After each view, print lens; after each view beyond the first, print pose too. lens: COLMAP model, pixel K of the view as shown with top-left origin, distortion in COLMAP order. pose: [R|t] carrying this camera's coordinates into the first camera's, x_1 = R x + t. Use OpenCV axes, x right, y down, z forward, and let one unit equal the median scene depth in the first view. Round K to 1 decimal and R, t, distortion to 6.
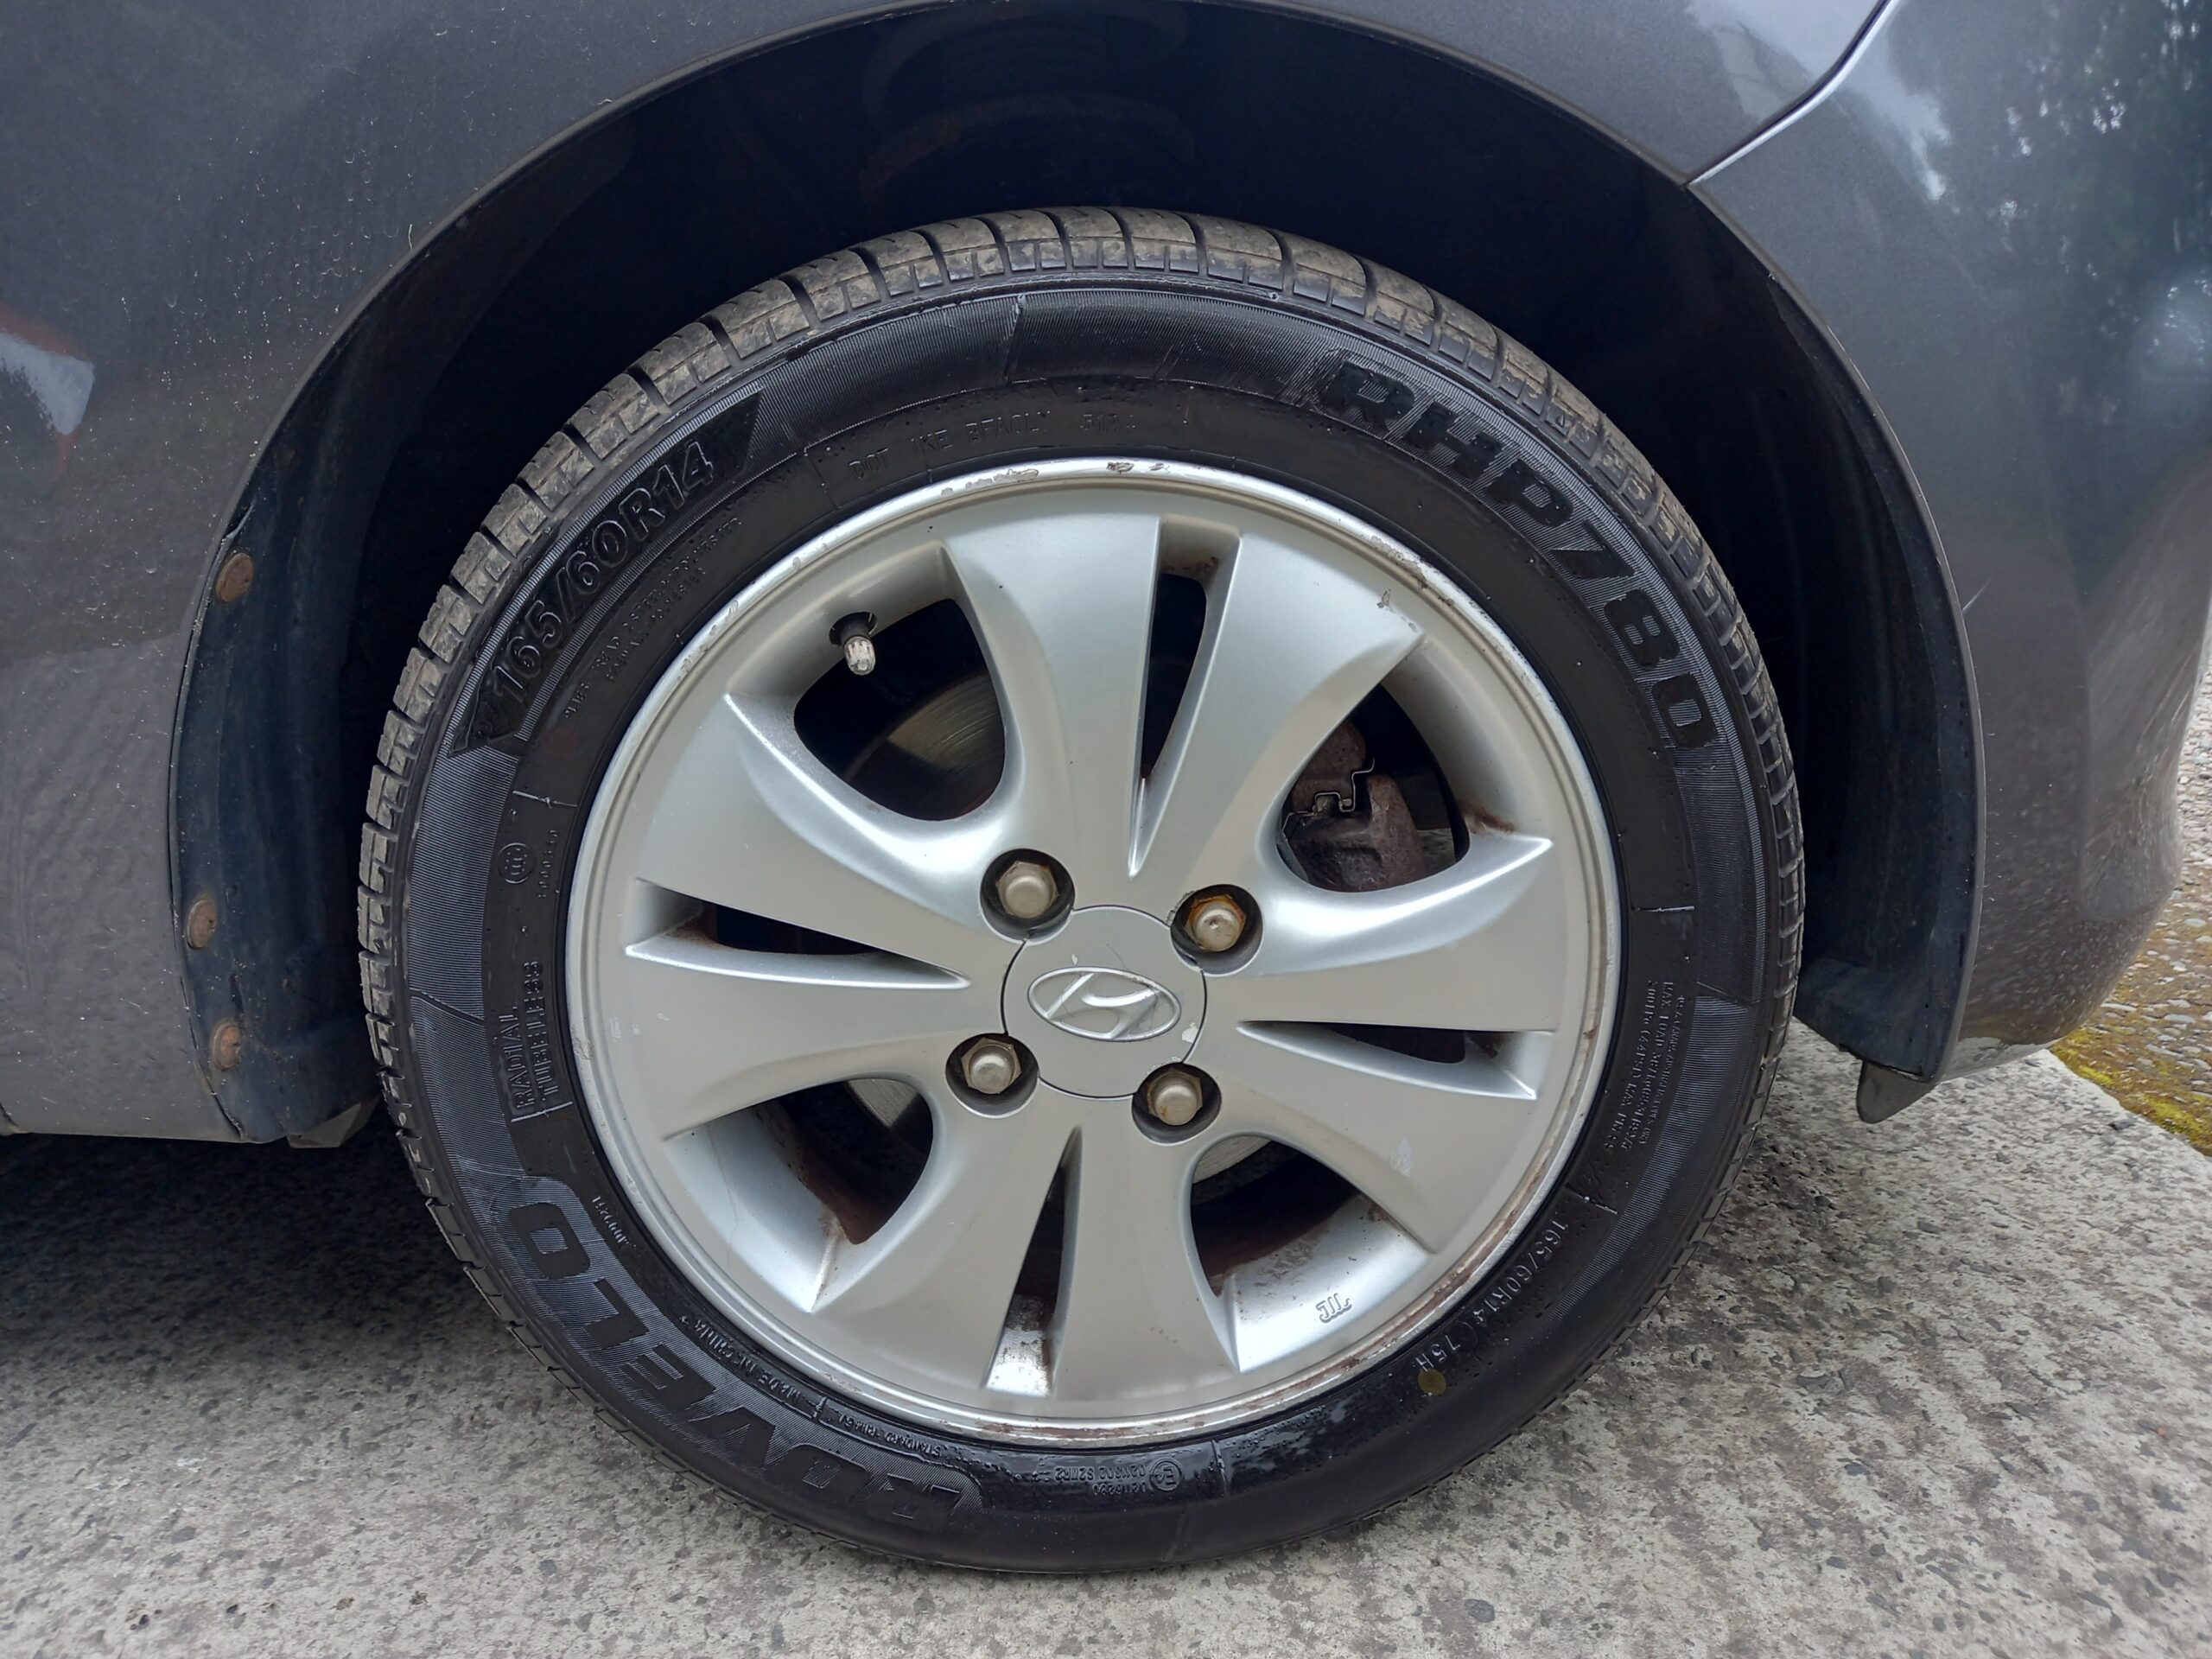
lens RADIAL K [[1615.2, 0, 1105.3], [0, 1615.2, 834.2], [0, 0, 1]] dist [0.070356, -0.069832]
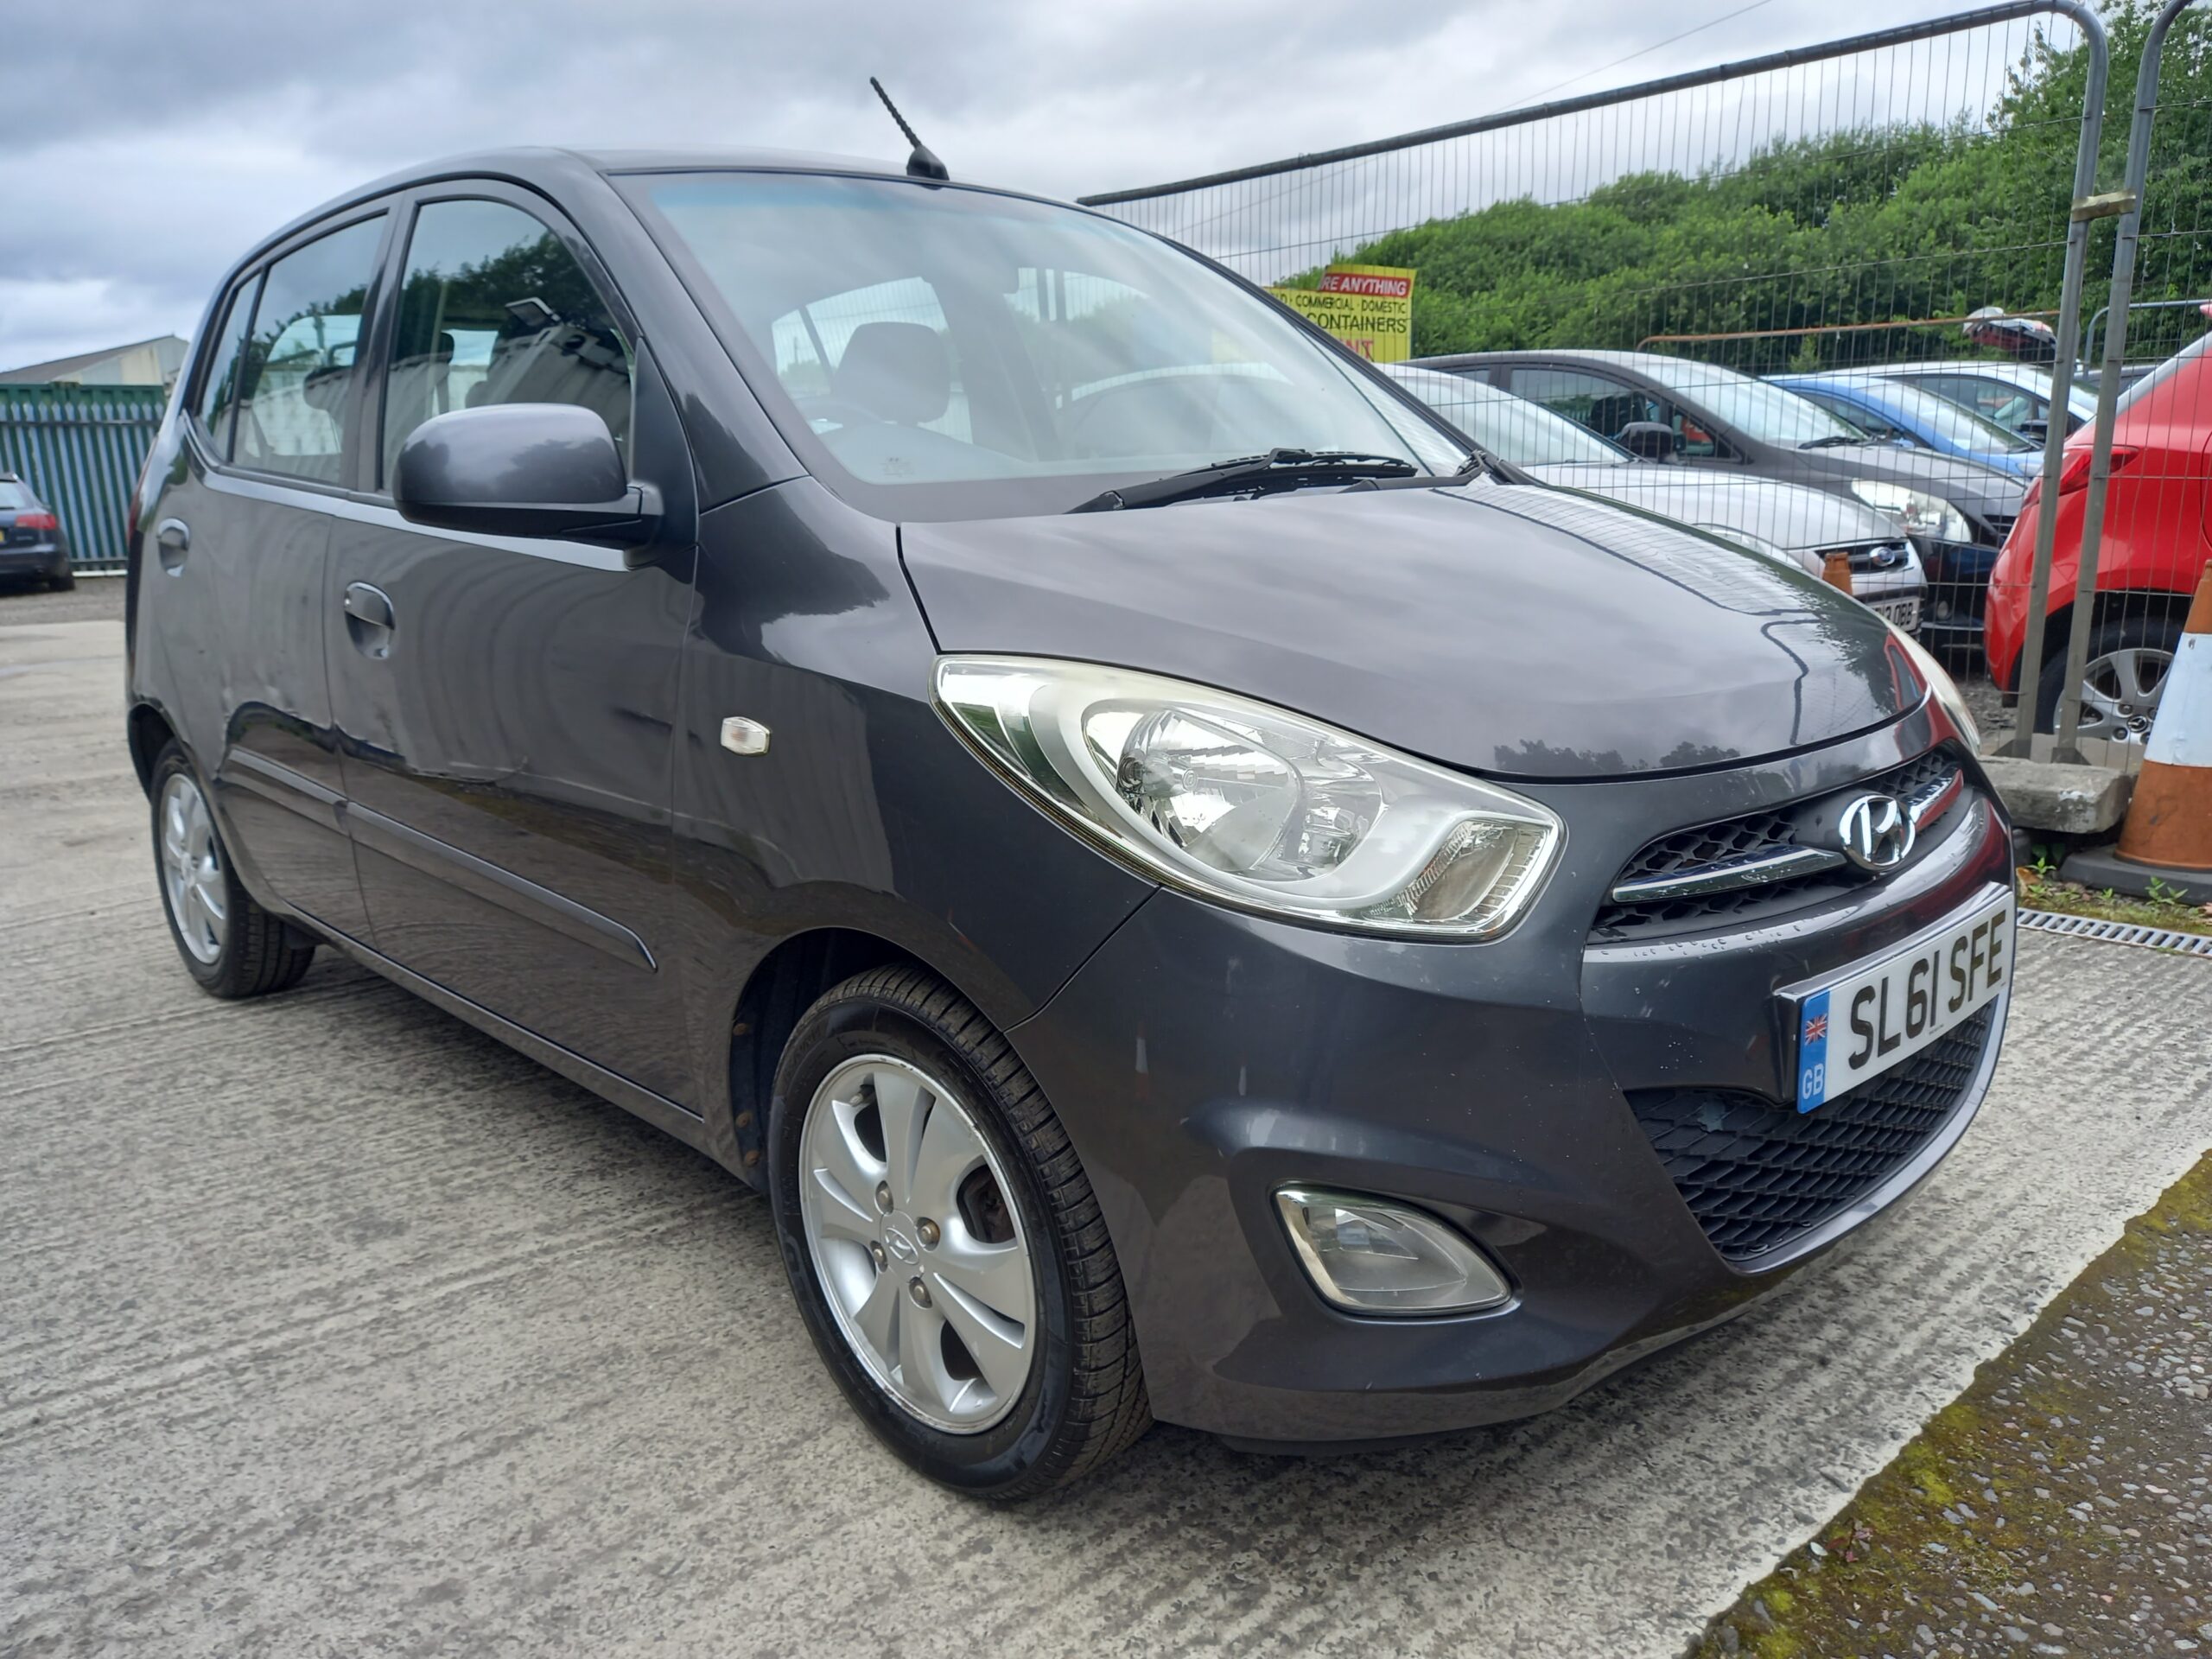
lens RADIAL K [[1635.1, 0, 1102.1], [0, 1635.1, 825.0], [0, 0, 1]] dist [0.059073, -0.055260]
pose [[0.647567, 0.163088, -0.744352, 2.040756], [-0.204604, 0.978171, 0.036317, -0.715403], [0.734026, 0.128779, 0.666800, -0.652023]]
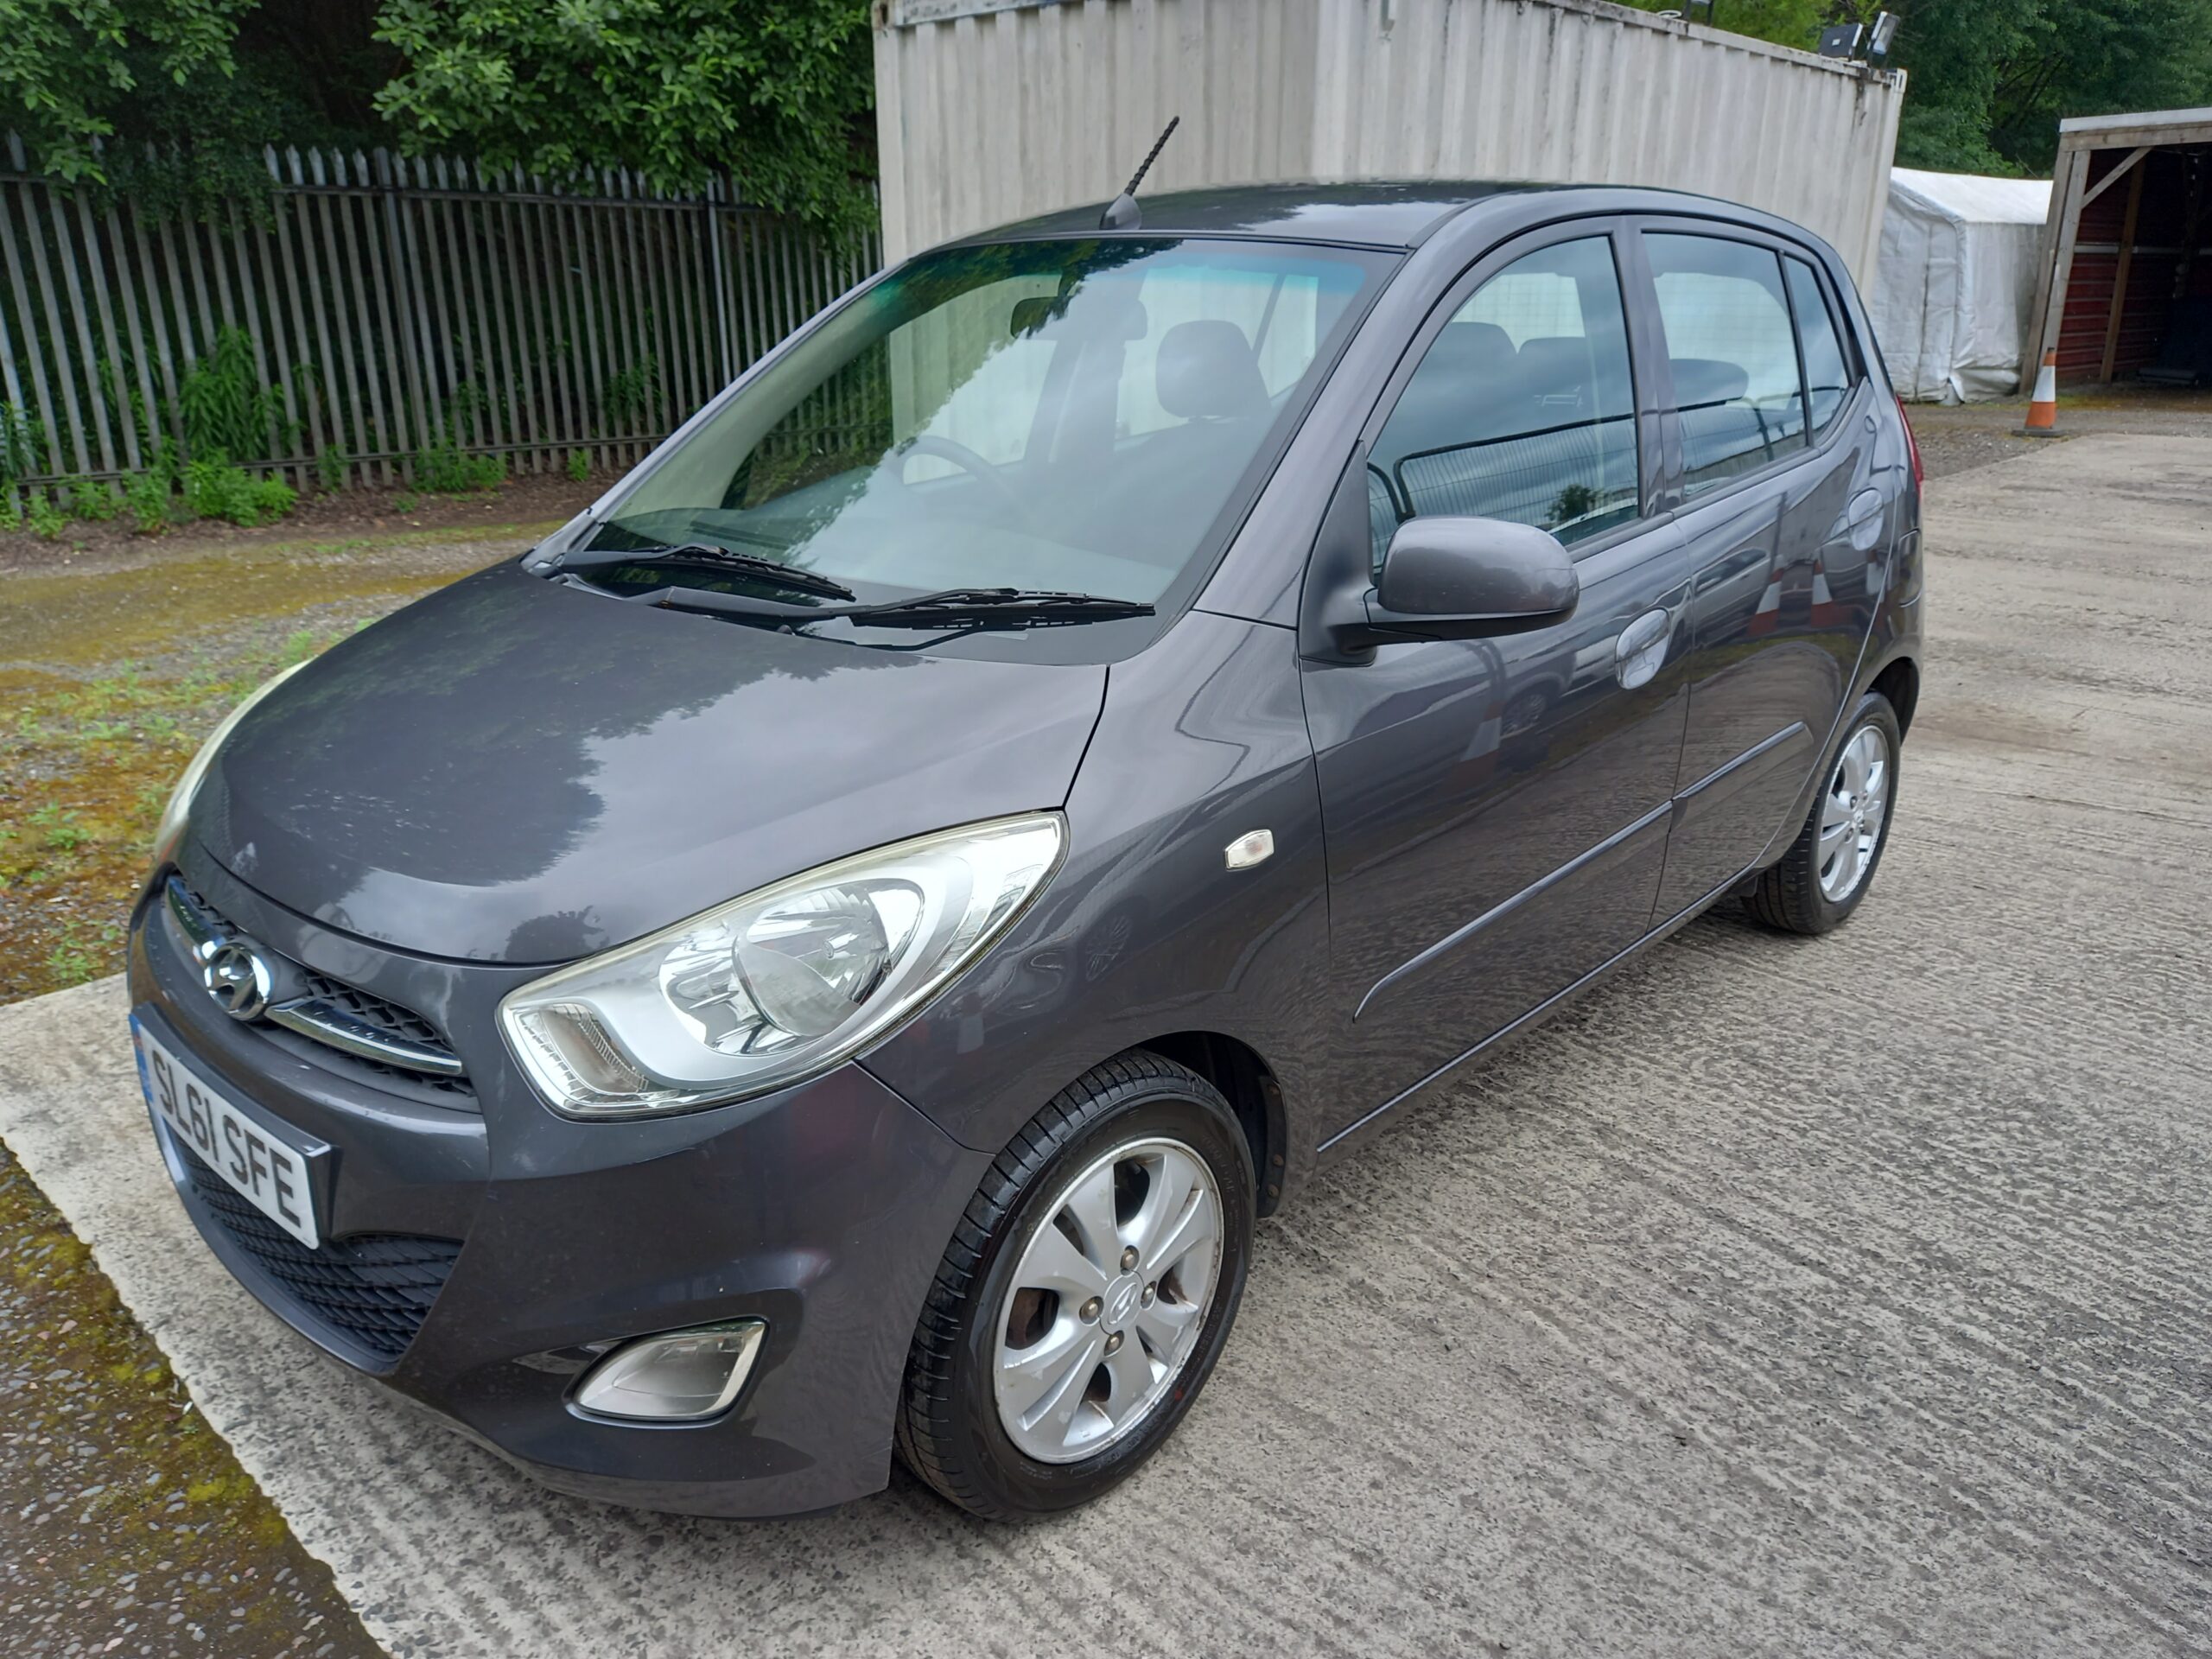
lens RADIAL K [[1596.8, 0, 1092.6], [0, 1596.8, 878.2], [0, 0, 1]] dist [0.050945, -0.032050]
pose [[-0.729487, 0.242736, -0.639474, 1.568075], [-0.186084, 0.829219, 0.527038, -2.769921], [0.658195, 0.503464, -0.559735, 4.464011]]
